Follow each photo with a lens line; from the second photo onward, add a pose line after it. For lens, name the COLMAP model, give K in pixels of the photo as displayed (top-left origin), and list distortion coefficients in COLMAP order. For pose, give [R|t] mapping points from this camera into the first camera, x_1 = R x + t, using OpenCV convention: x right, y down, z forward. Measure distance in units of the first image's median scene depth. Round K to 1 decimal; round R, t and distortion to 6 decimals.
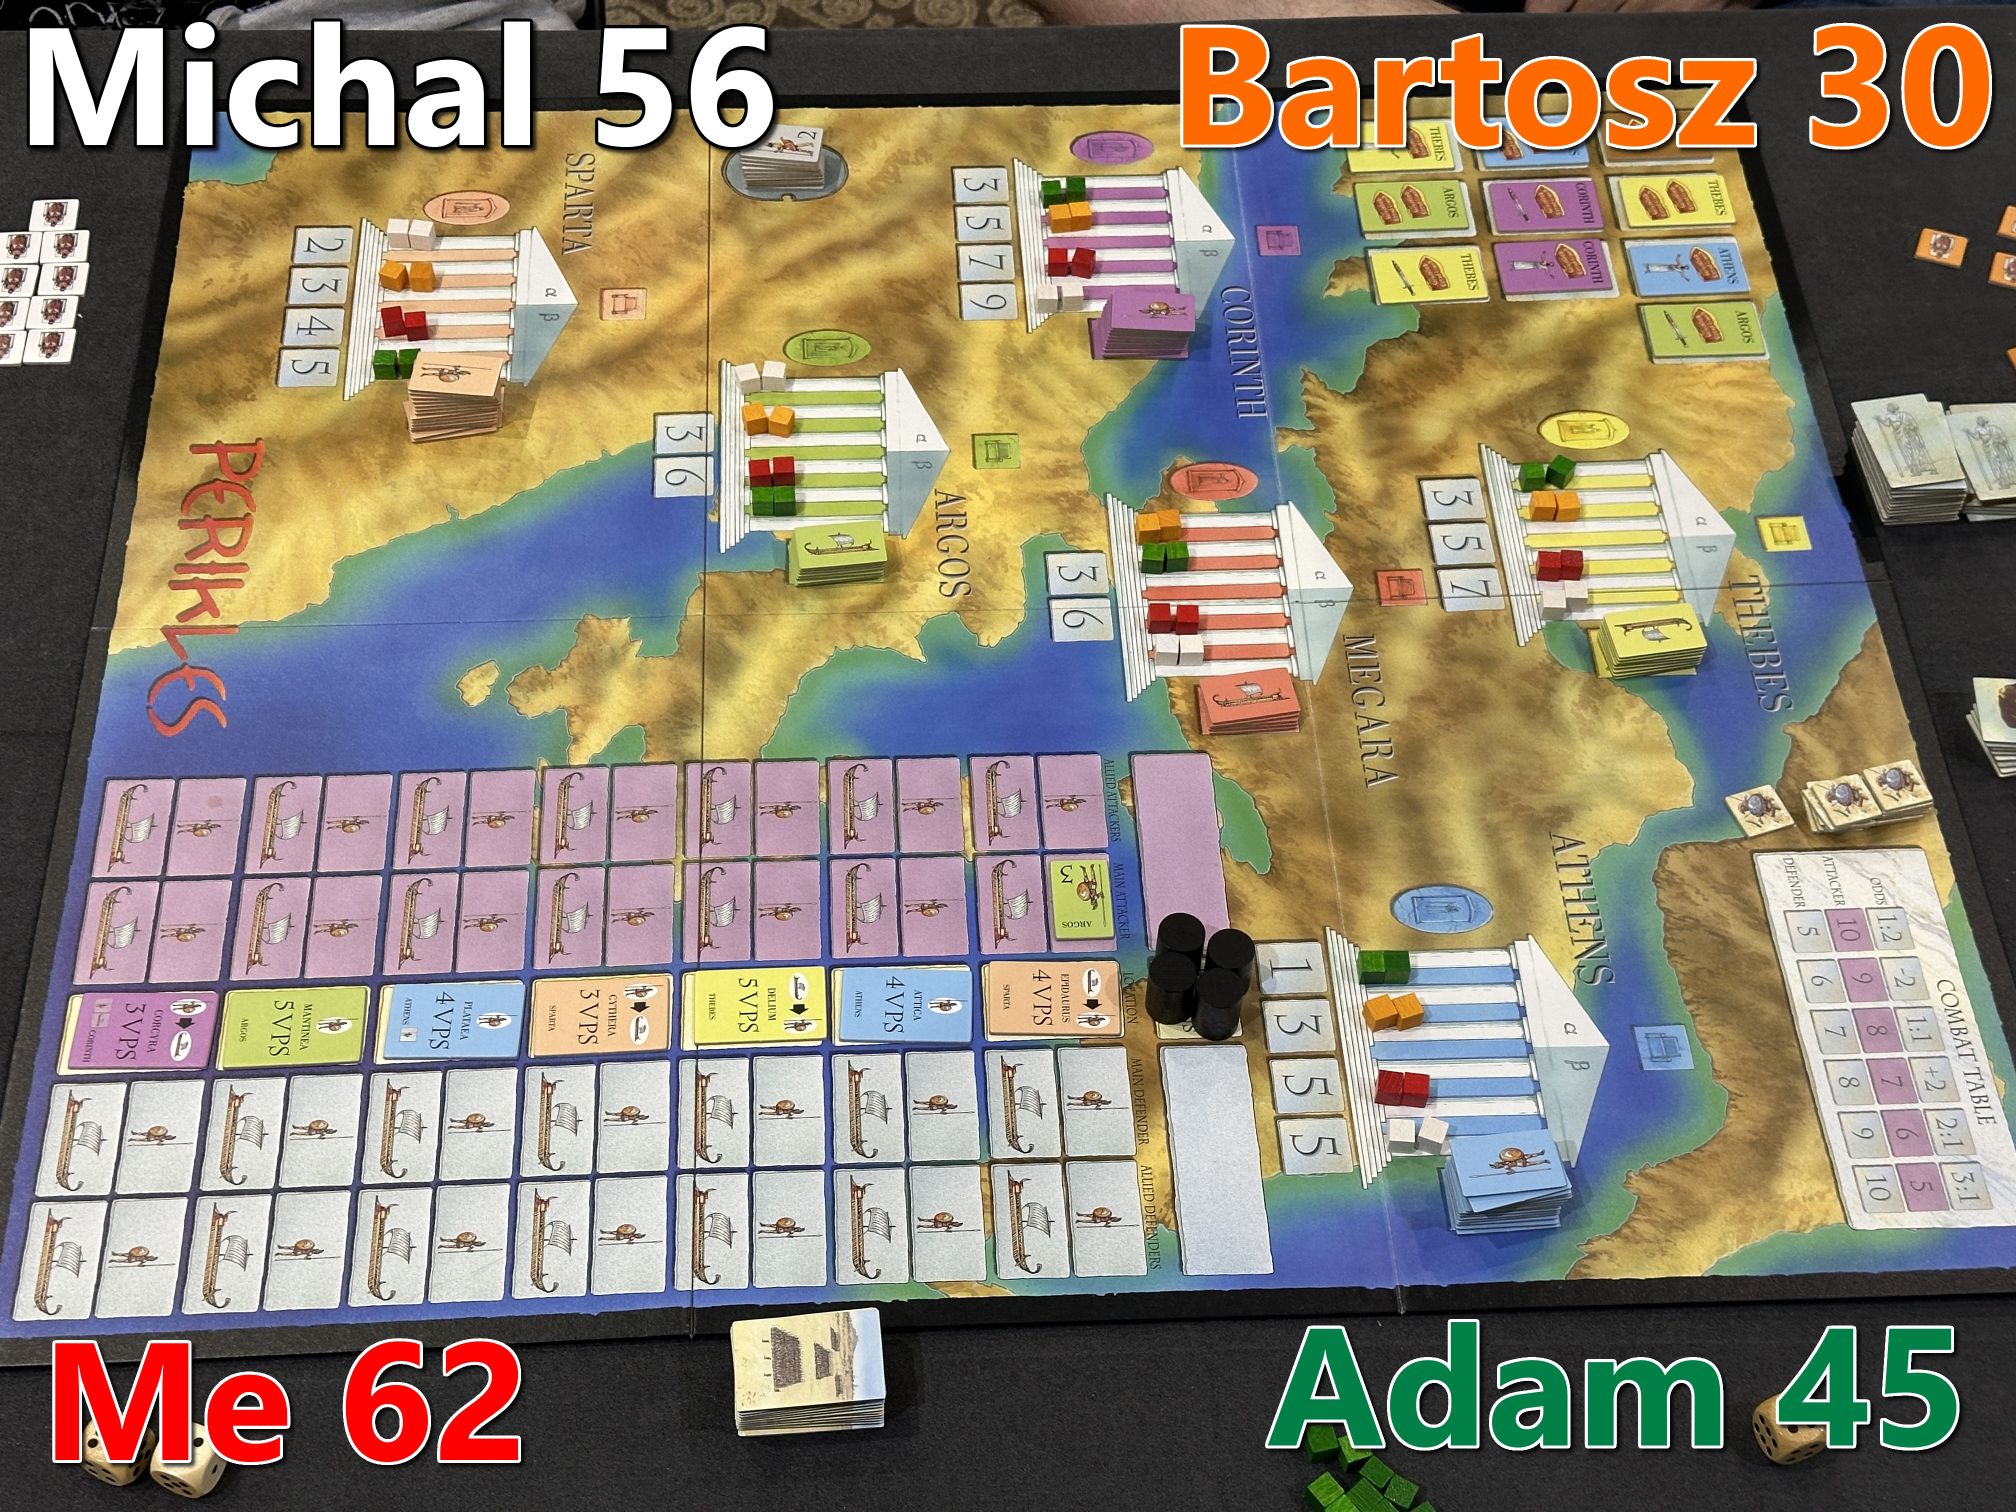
lens RADIAL K [[2779.1, 0, 1001.9], [0, 2779.1, 762.5], [0, 0, 1]] dist [0.117821, 0.000000]
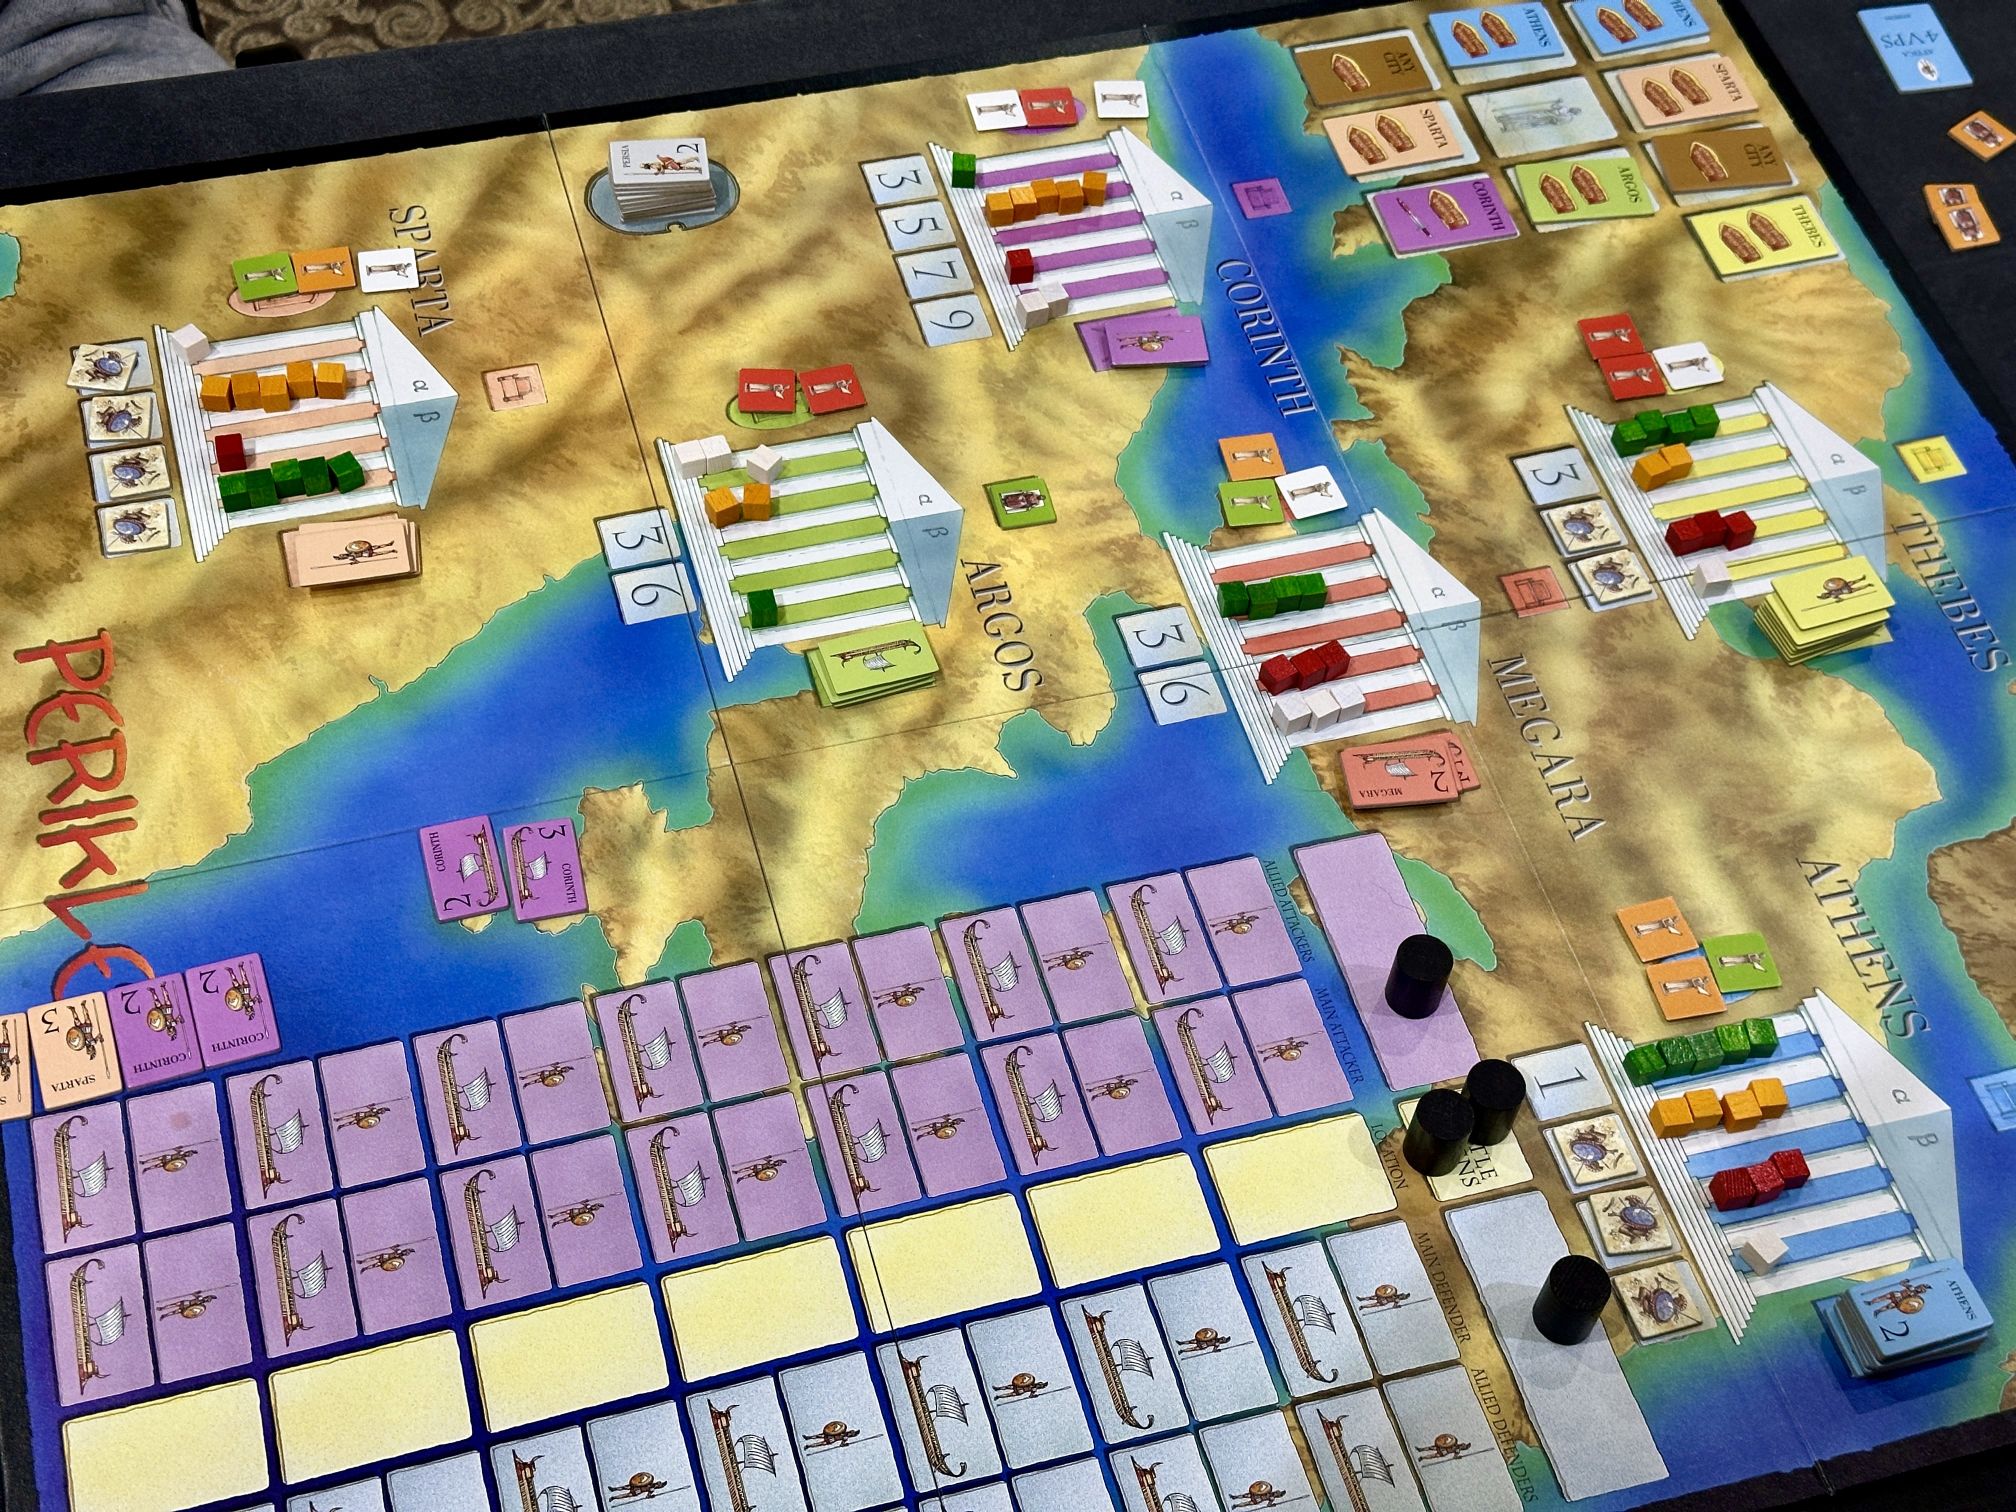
lens RADIAL K [[2779.1, 0, 1008.6], [0, 2779.1, 744.9], [0, 0, 1]] dist [0.117821, 0.000000]
pose [[0.972471, -0.168091, 0.161386, -0.158588], [0.163347, 0.985661, 0.042321, -0.079617], [-0.166186, -0.014794, 0.985983, 0.189776]]
